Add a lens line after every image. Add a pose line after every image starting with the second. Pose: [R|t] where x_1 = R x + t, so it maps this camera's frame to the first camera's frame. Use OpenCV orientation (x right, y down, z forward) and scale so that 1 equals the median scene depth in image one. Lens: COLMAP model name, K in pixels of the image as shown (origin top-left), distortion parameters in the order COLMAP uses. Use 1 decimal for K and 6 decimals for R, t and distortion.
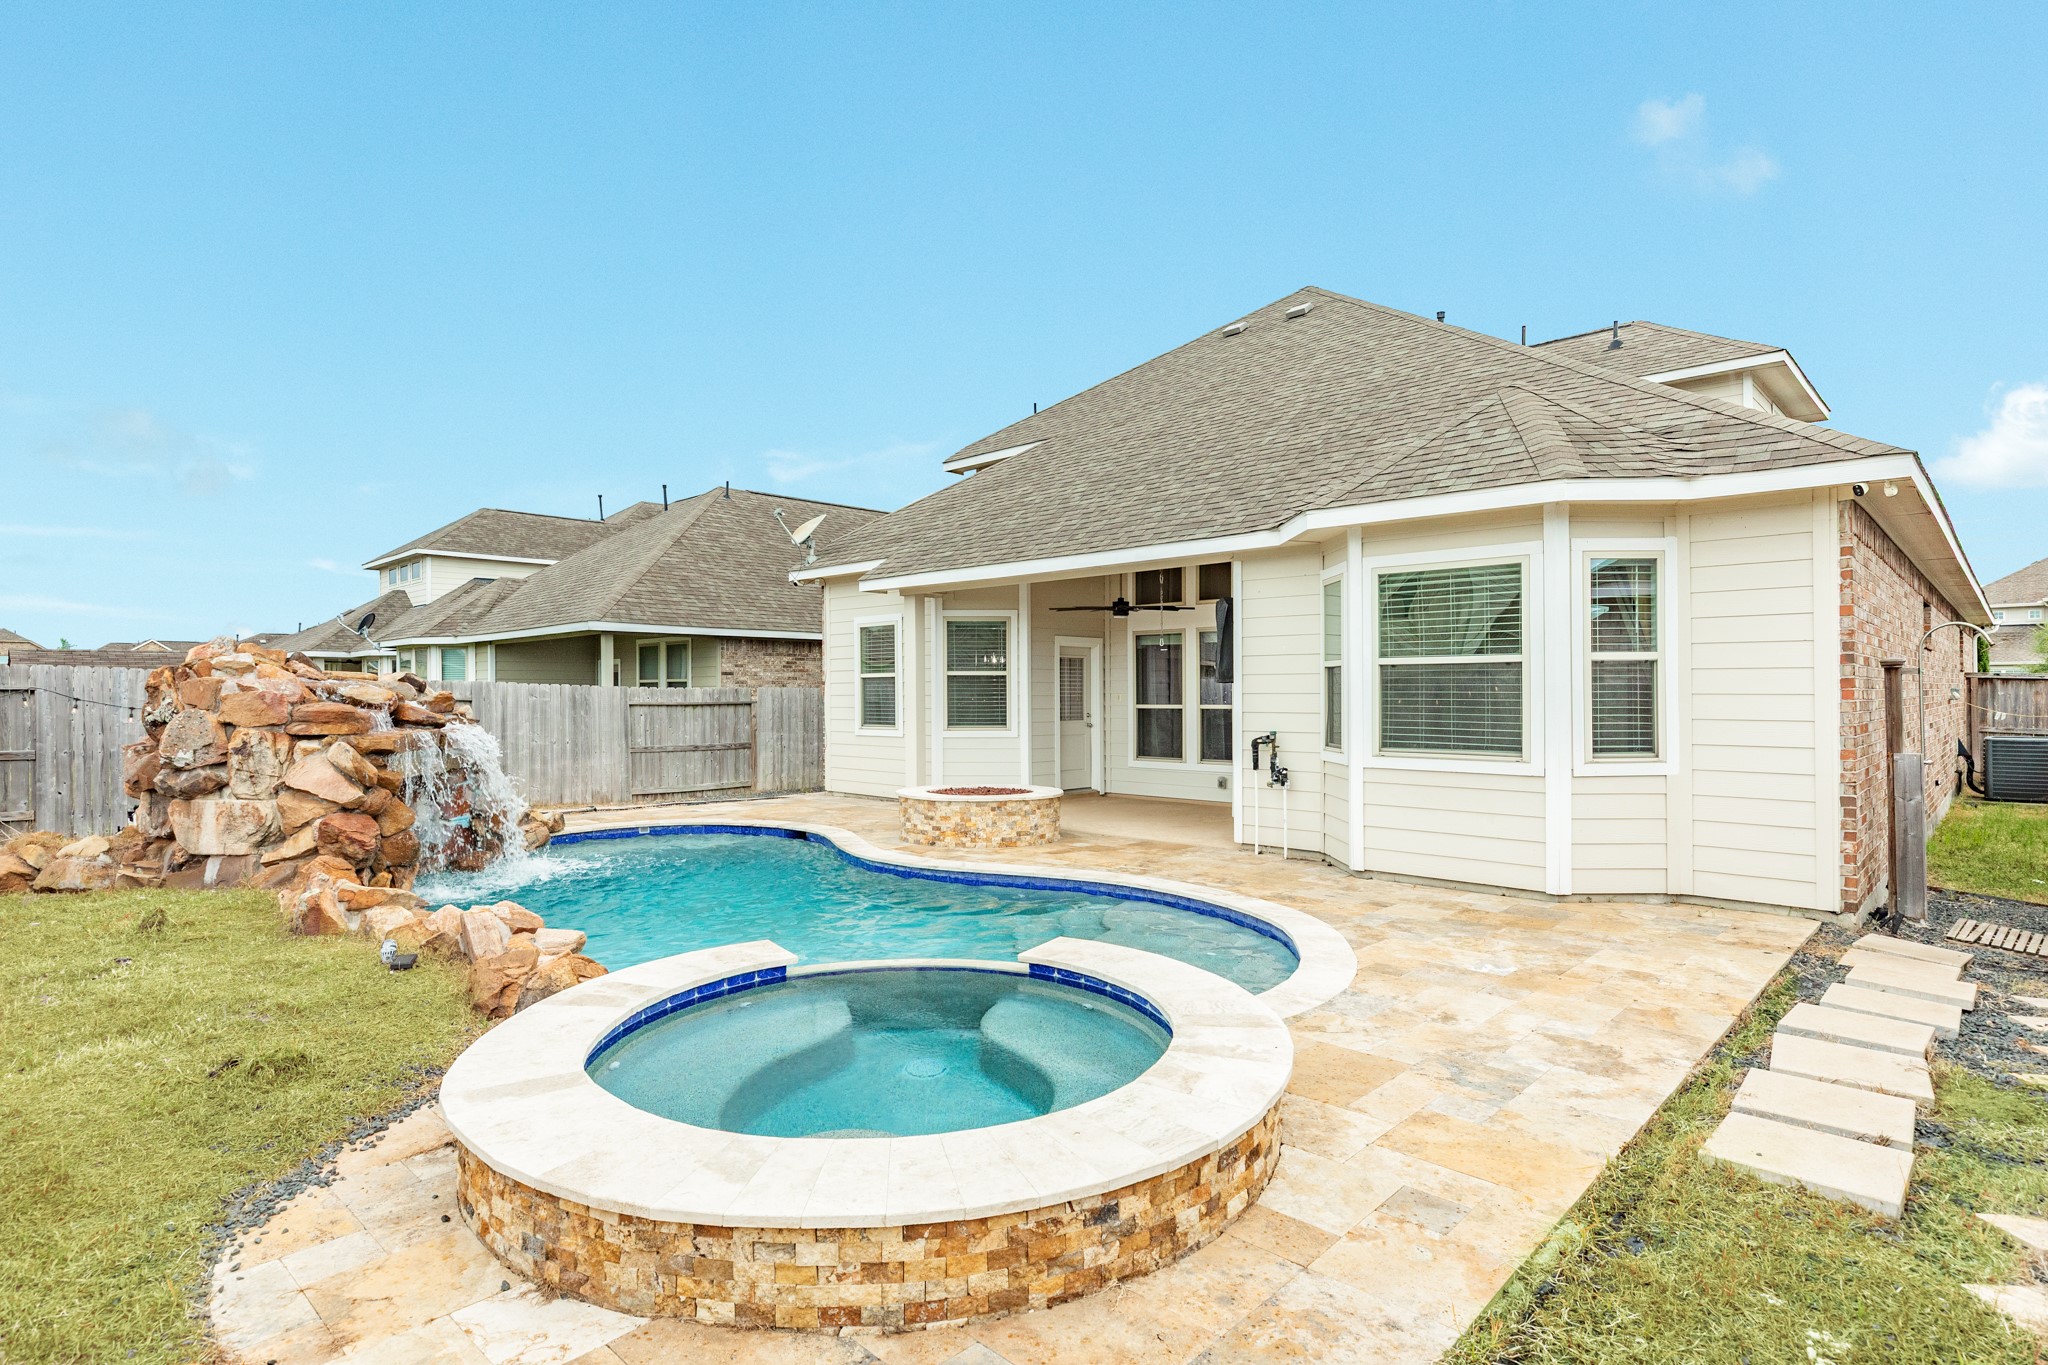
lens RADIAL K [[1093.3, 0, 1022.8], [0, 1093.3, 688.7], [0, 0, 1]] dist [-0.003223, 0.000092]
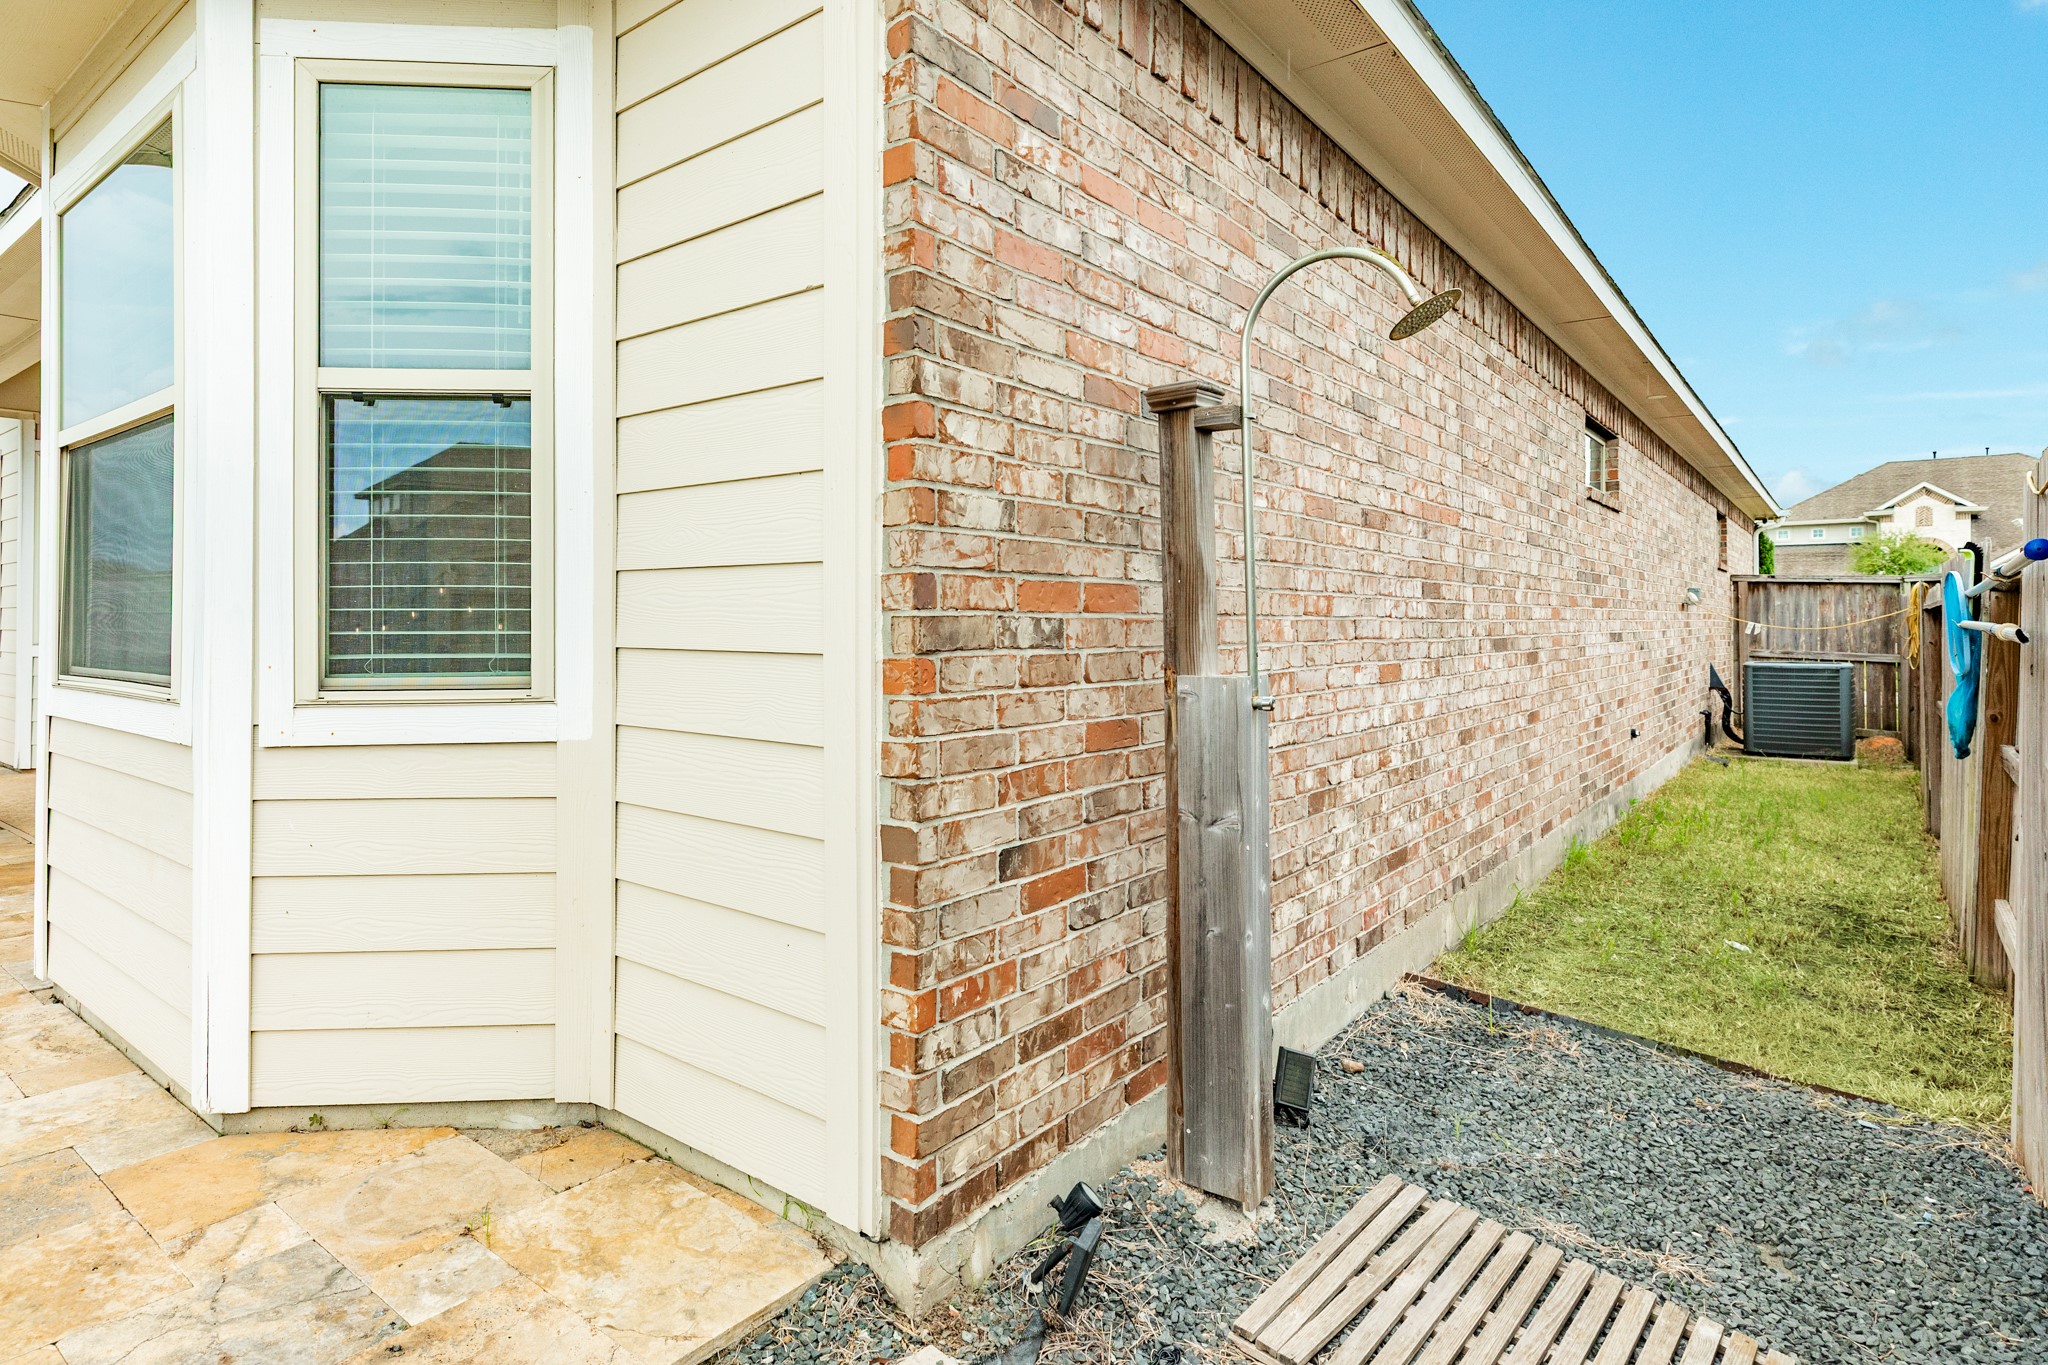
lens RADIAL K [[1093.3, 0, 1010.7], [0, 1093.3, 623.3], [0, 0, 1]] dist [-0.003223, 0.000092]
pose [[0.997223, 0.001964, 0.074445, 0.346485], [-0.001724, 0.999993, -0.003290, 0.021626], [-0.074451, 0.003153, 0.997220, 0.325922]]
